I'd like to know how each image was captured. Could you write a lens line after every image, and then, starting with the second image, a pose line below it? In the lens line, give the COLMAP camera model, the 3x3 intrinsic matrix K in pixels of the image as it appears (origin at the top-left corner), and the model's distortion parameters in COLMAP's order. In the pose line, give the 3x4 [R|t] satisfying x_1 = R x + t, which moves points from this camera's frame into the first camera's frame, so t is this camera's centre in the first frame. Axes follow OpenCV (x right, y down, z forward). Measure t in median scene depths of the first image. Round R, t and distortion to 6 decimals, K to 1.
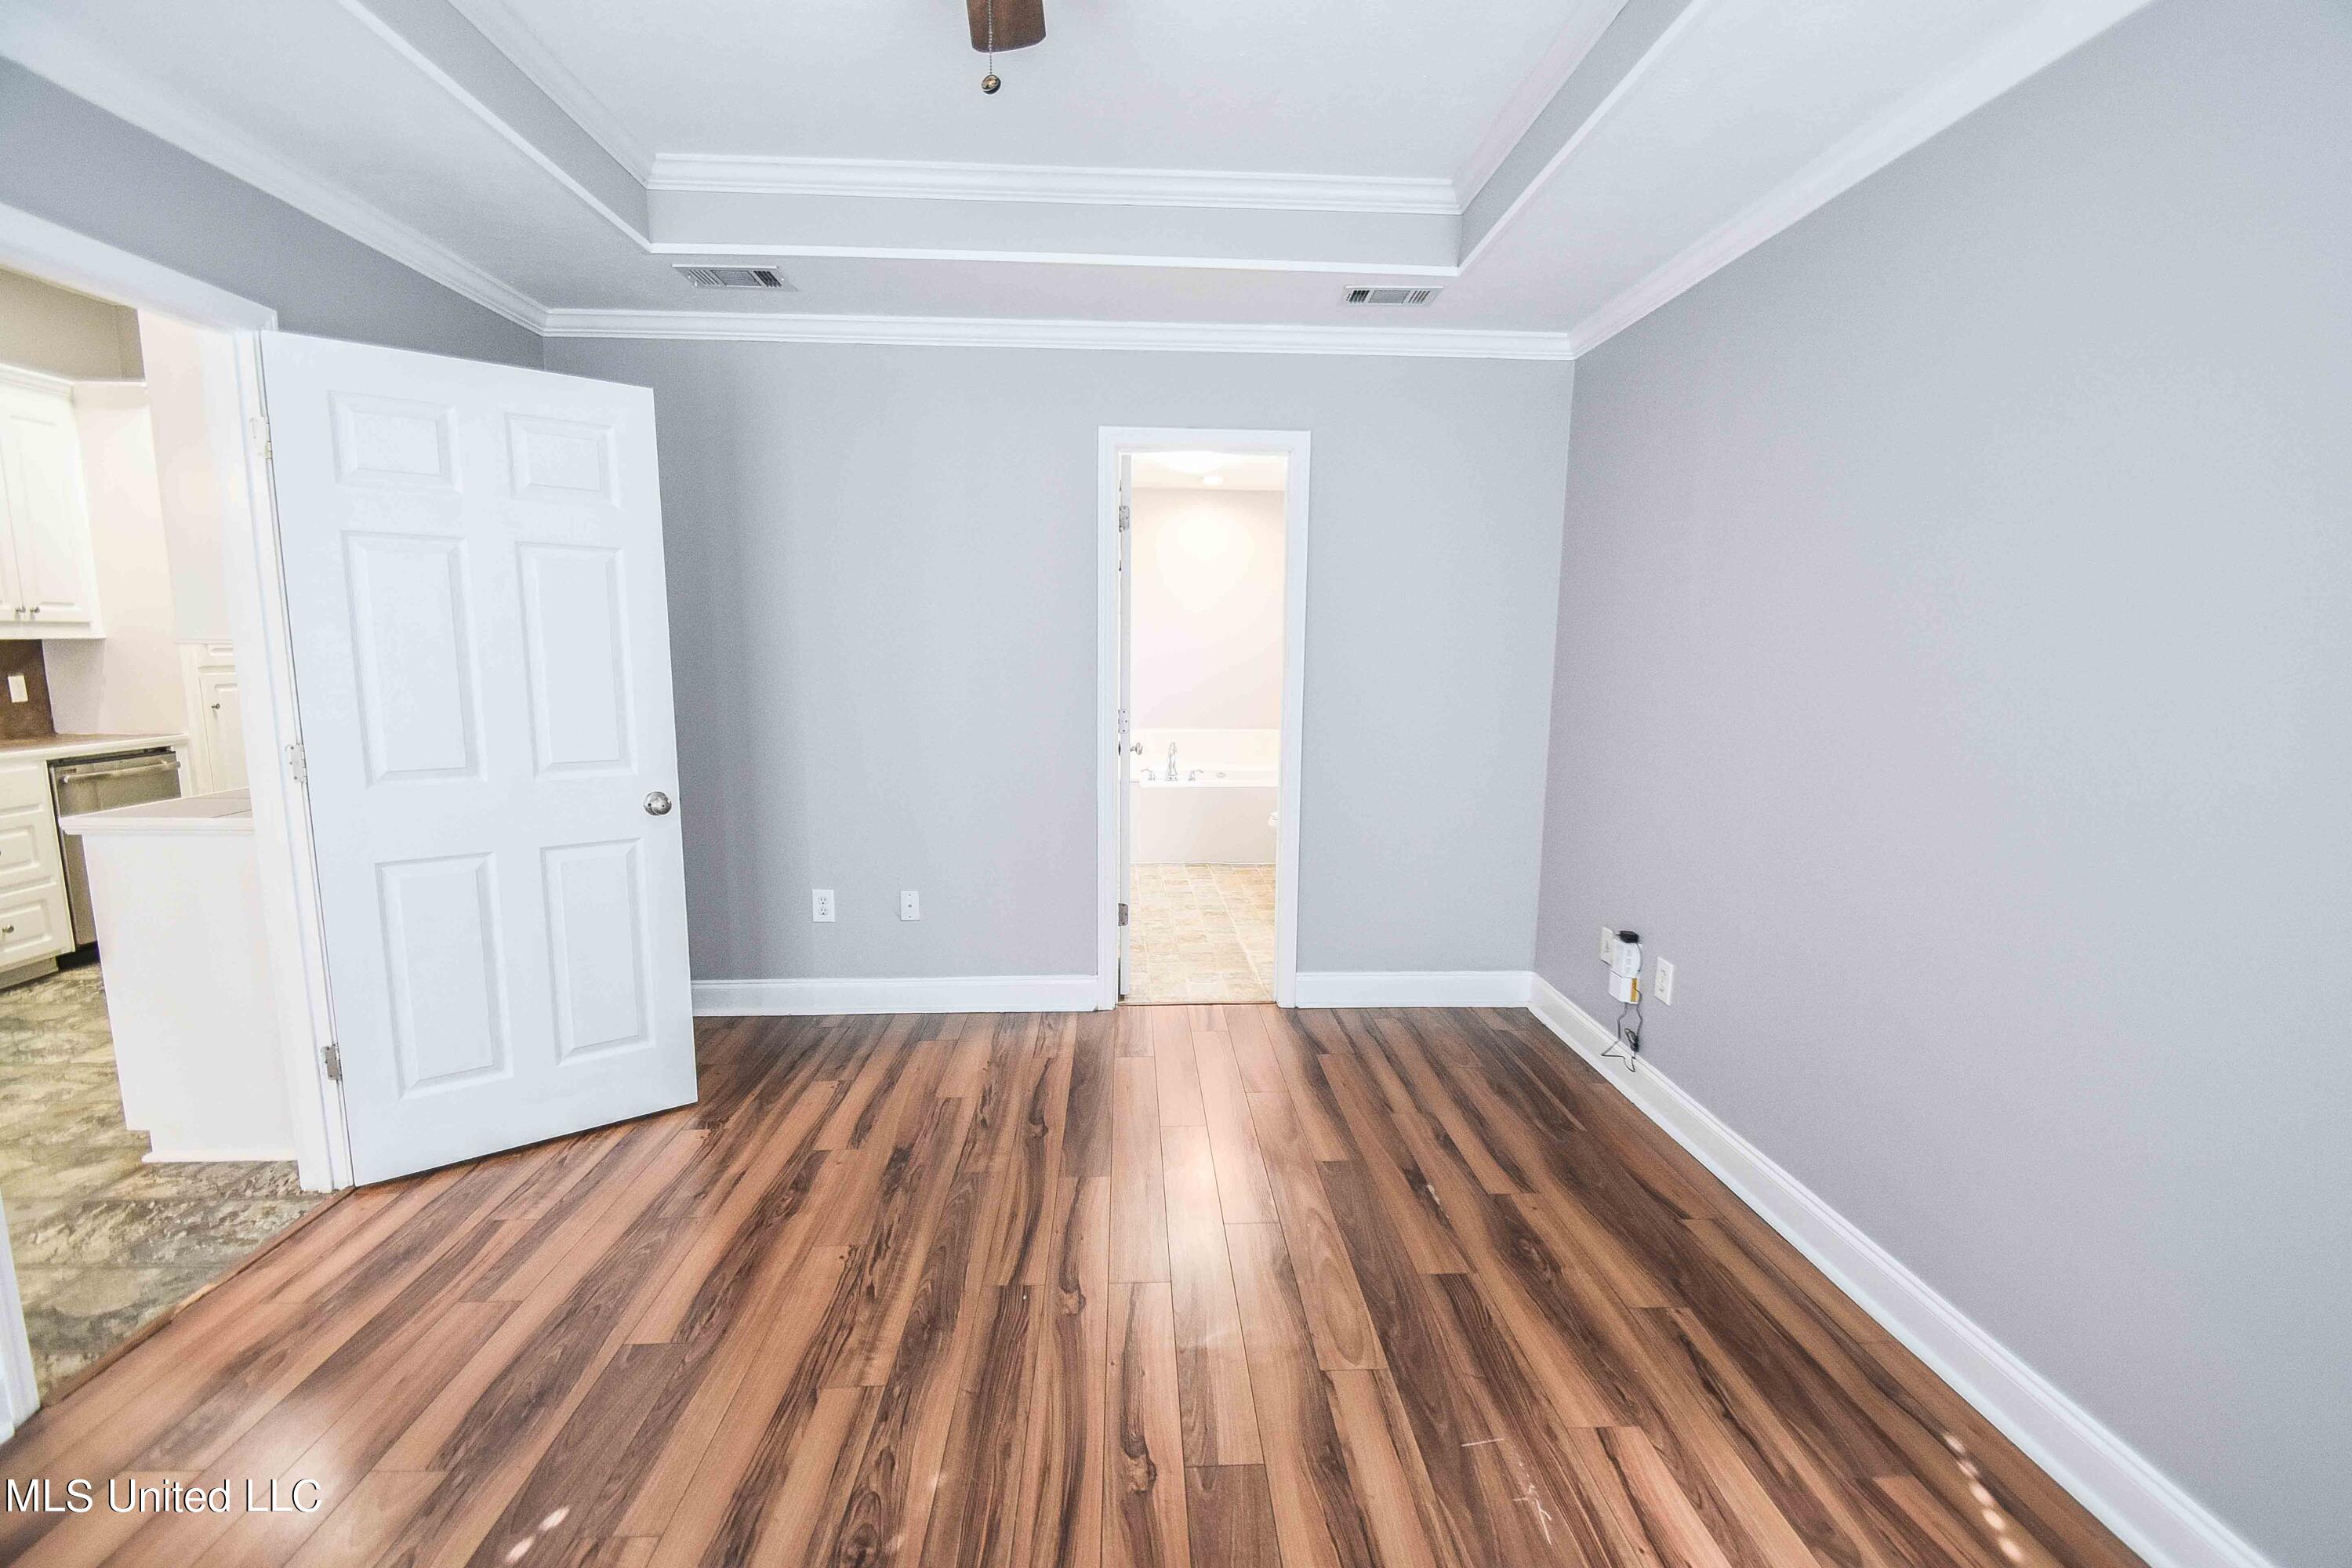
lens RADIAL K [[1045.2, 0, 1172.3], [0, 1045.2, 826.2], [0, 0, 1]] dist [0.019923, -0.021771]
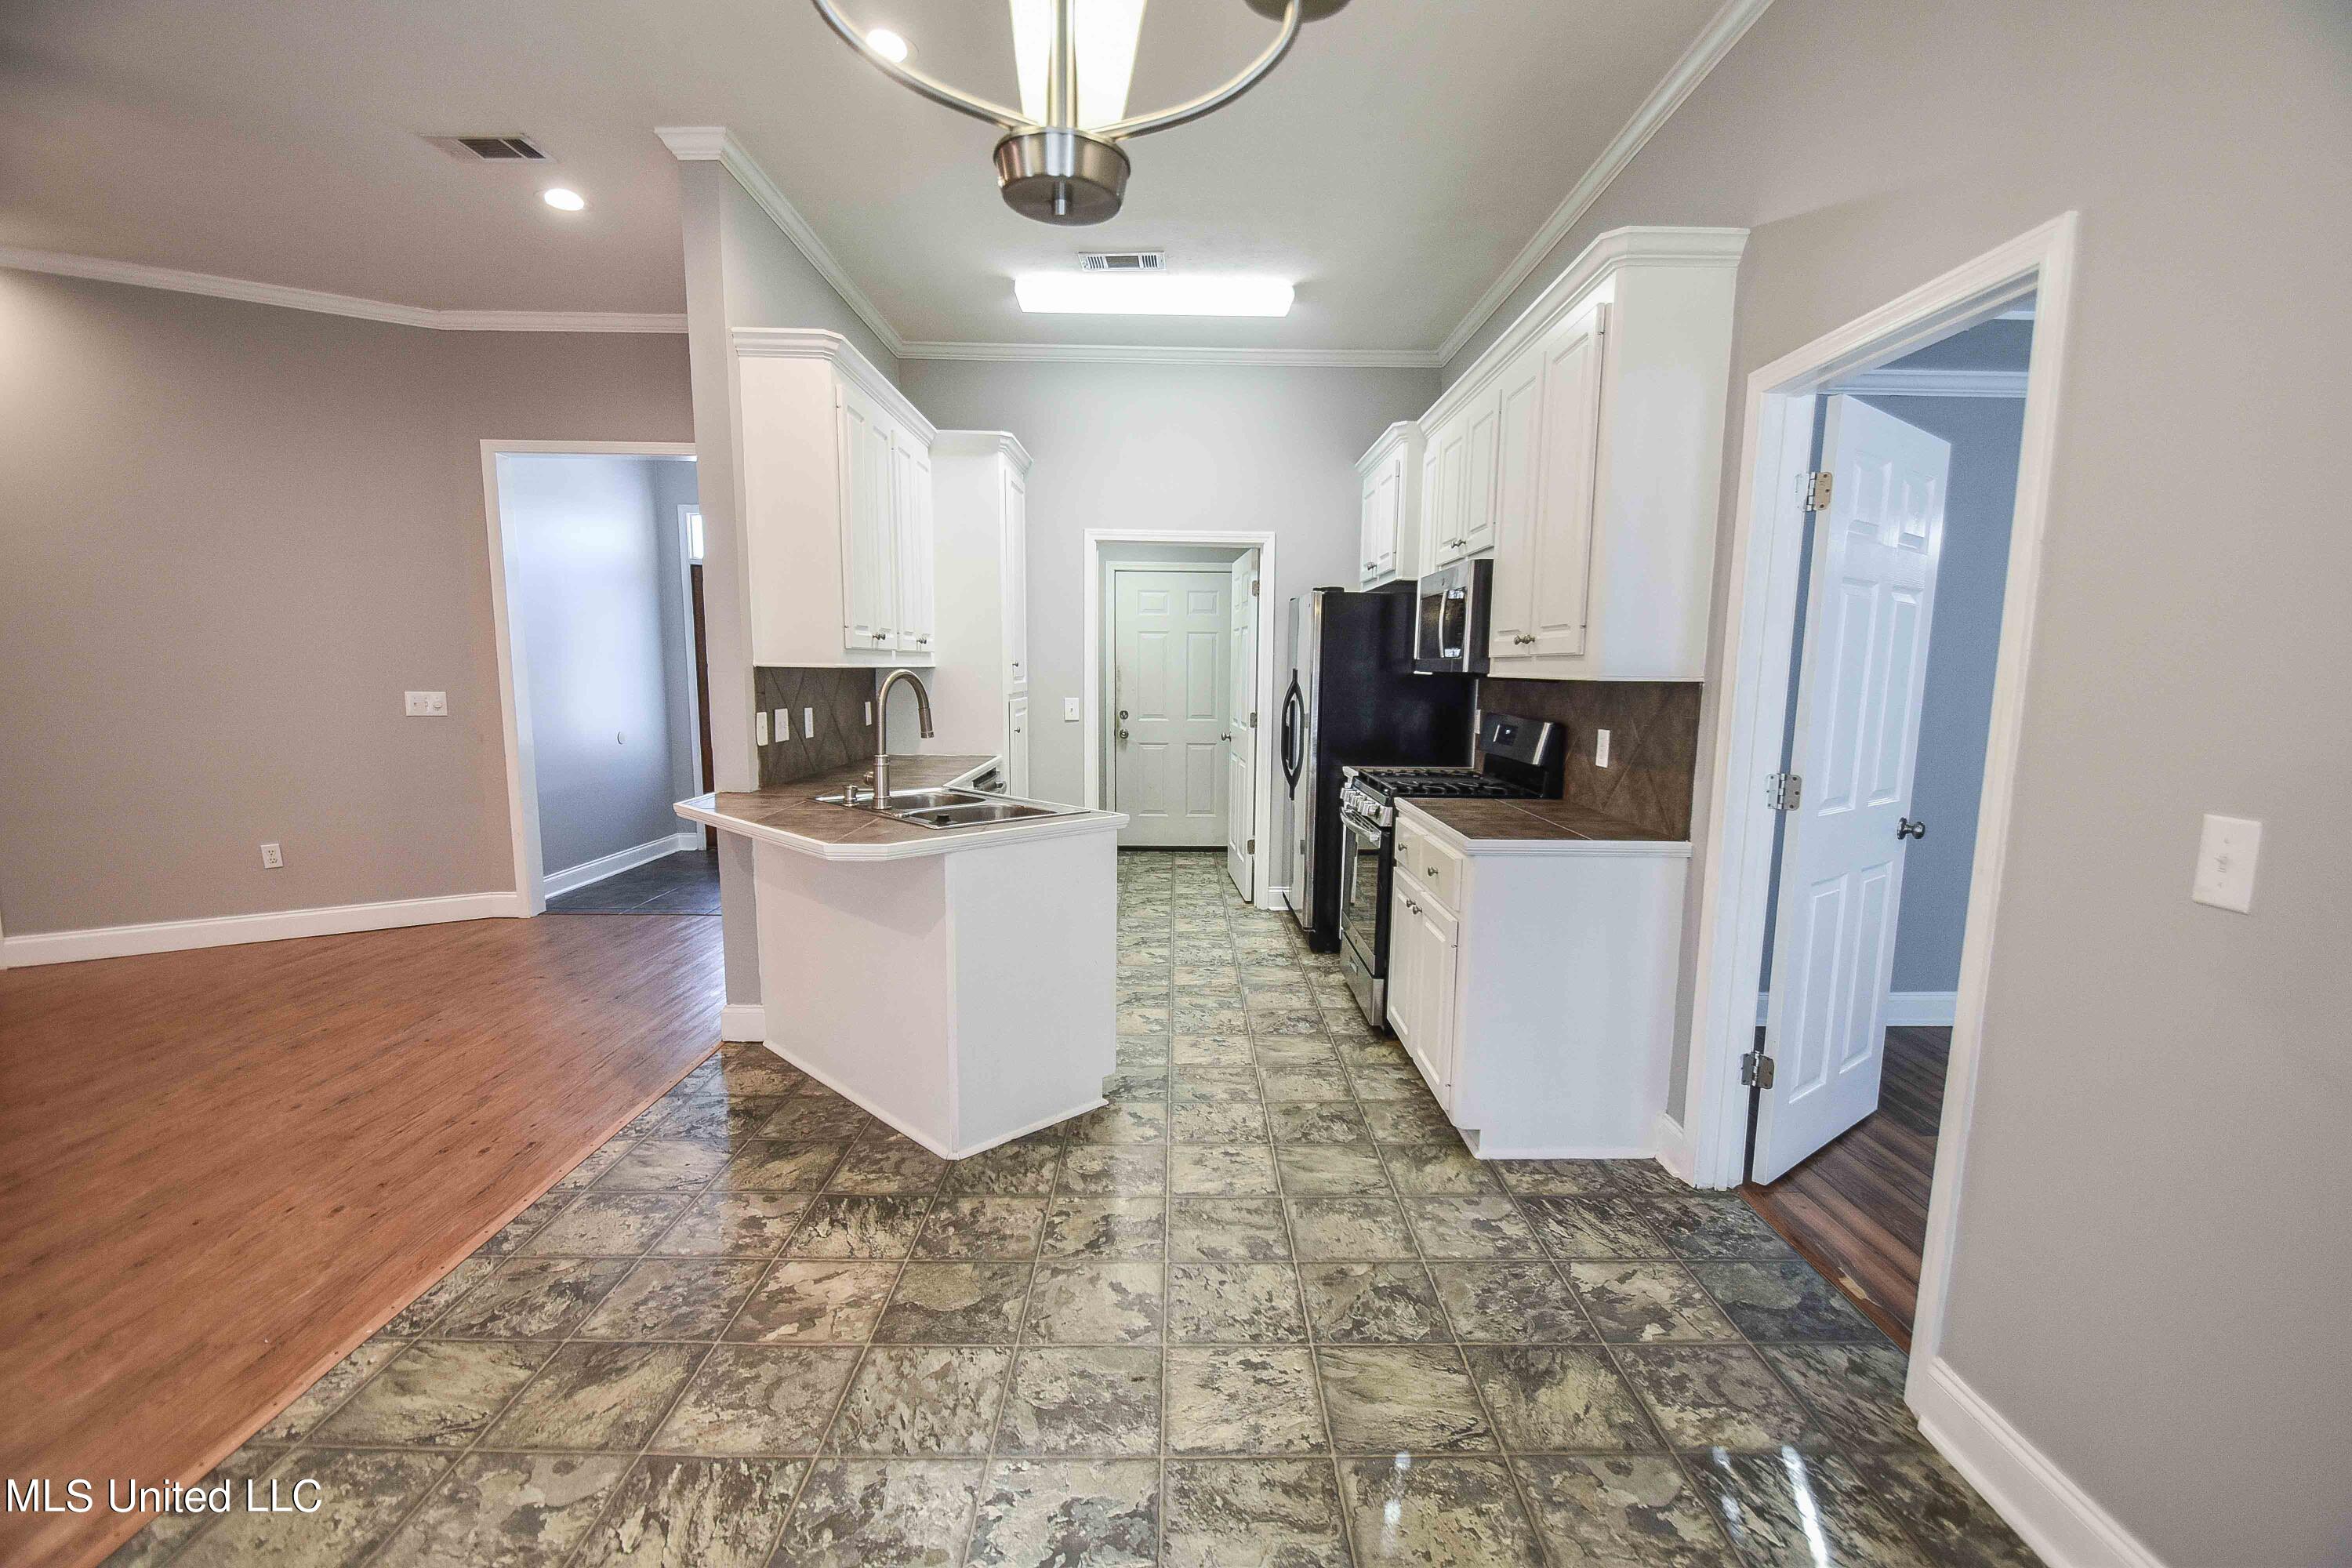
lens RADIAL K [[1022.5, 0, 1184.0], [0, 1022.5, 814.7], [0, 0, 1]] dist [0.006641, -0.013484]
pose [[0.999221, 0.011089, -0.037869, -1.242060], [-0.012375, 0.999349, -0.033902, 0.011662], [0.037468, 0.034345, 0.998707, -0.060202]]
